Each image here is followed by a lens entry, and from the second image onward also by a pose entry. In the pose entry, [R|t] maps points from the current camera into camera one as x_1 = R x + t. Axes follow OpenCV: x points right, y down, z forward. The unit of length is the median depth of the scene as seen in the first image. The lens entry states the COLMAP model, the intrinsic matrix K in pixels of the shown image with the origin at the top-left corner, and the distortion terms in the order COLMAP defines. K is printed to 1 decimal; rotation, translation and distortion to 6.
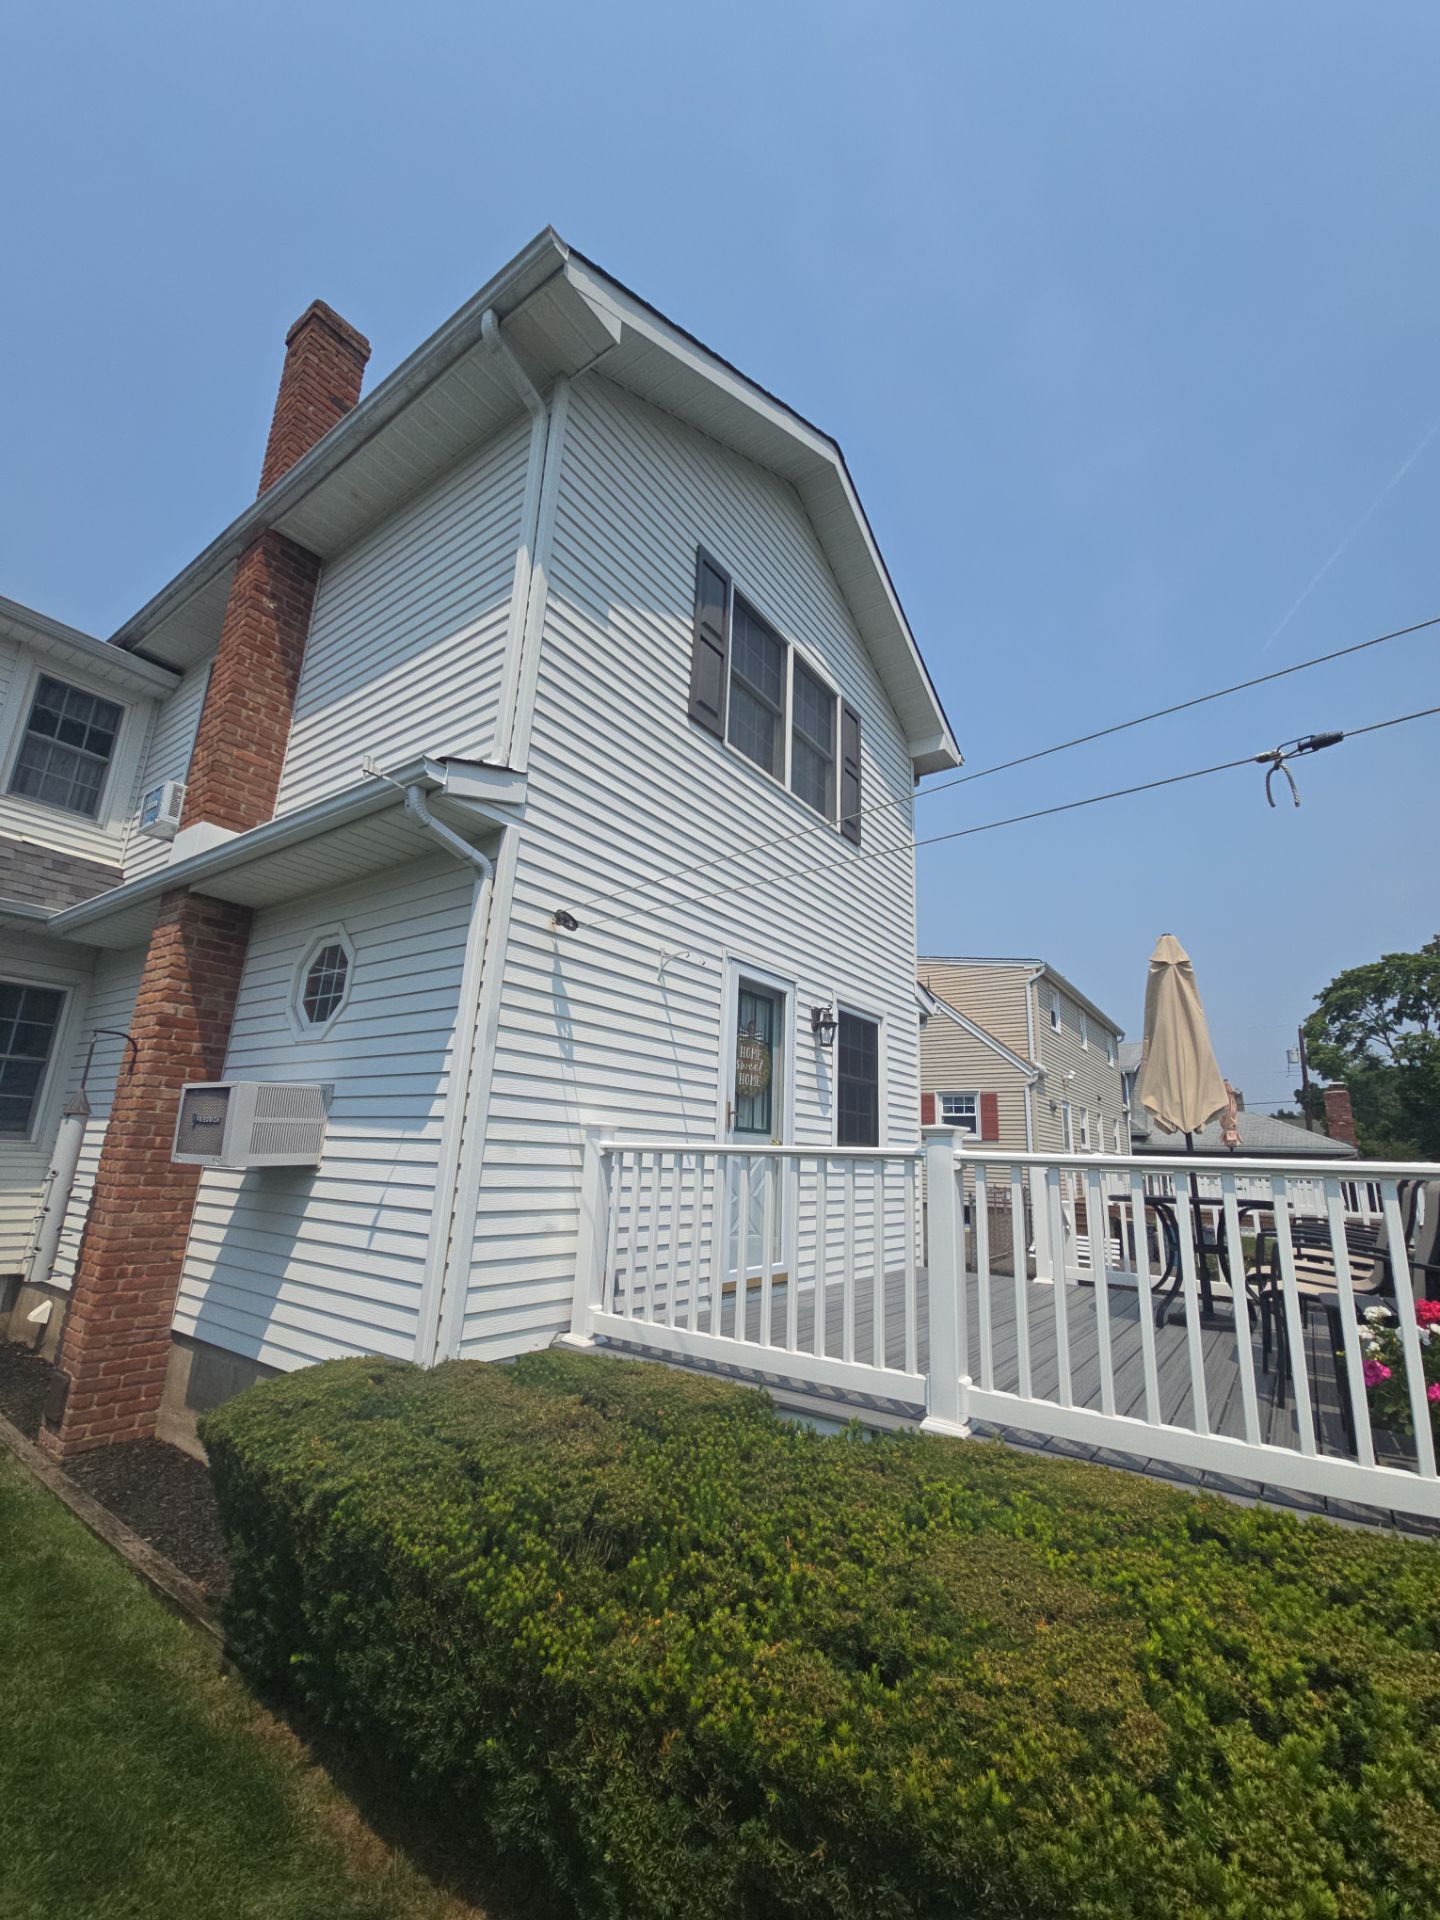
lens RADIAL K [[782.8, 0, 720.0], [0, 782.8, 960.0], [0, 0, 1]] dist [0.001621, -0.000066]
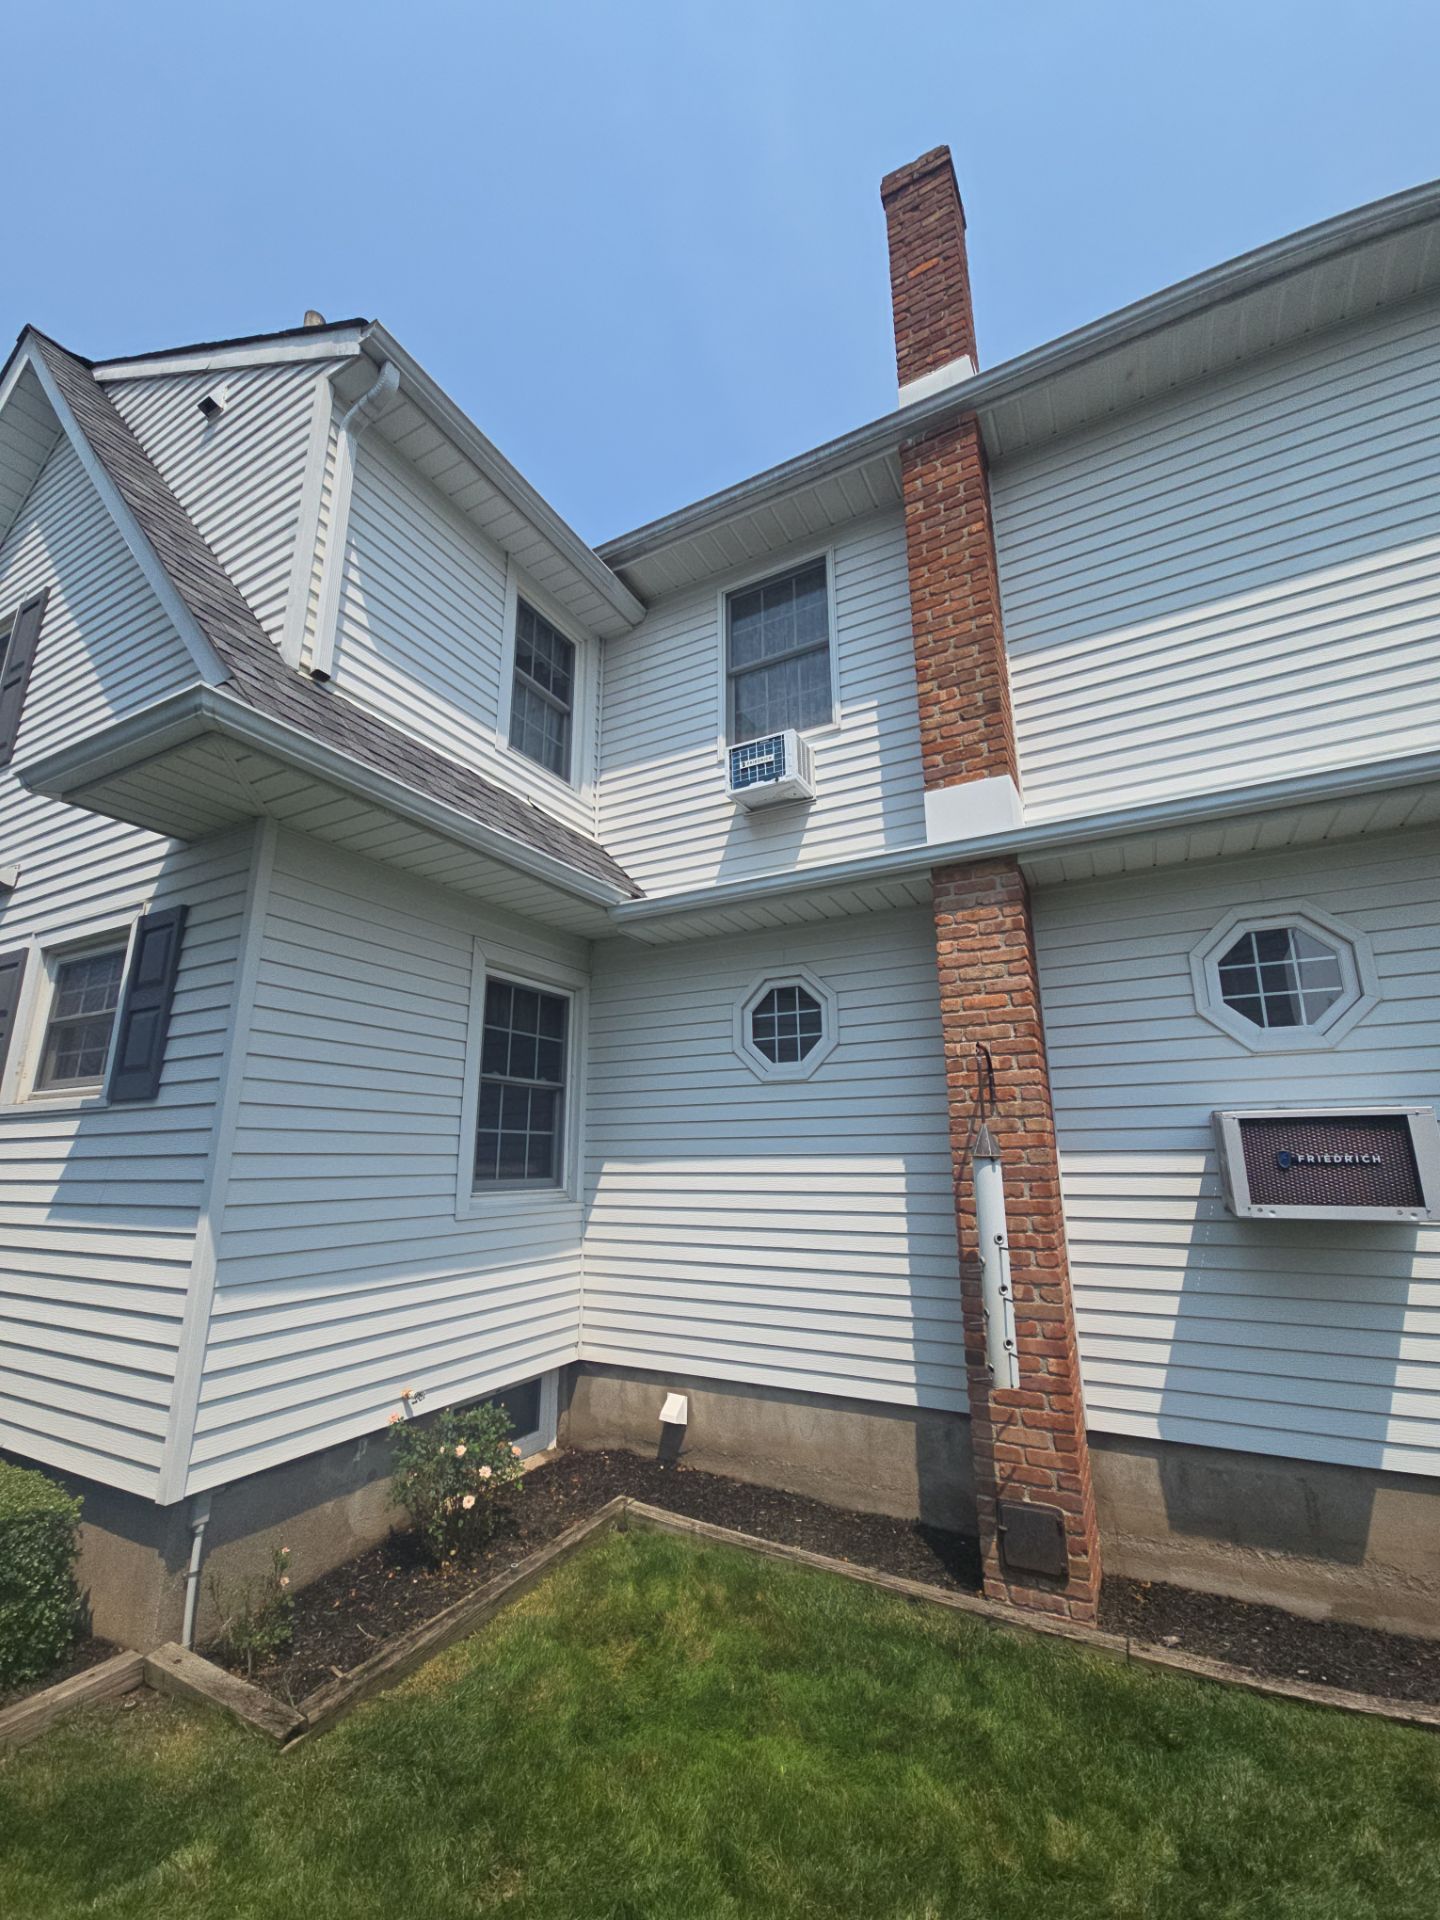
lens RADIAL K [[782.8, 0, 720.0], [0, 782.8, 960.0], [0, 0, 1]] dist [0.001621, -0.000066]
pose [[0.990870, -0.016390, 0.133820, -0.827829], [0.015268, 0.999839, 0.009407, -0.003492], [-0.133952, -0.007278, 0.990961, 0.204076]]
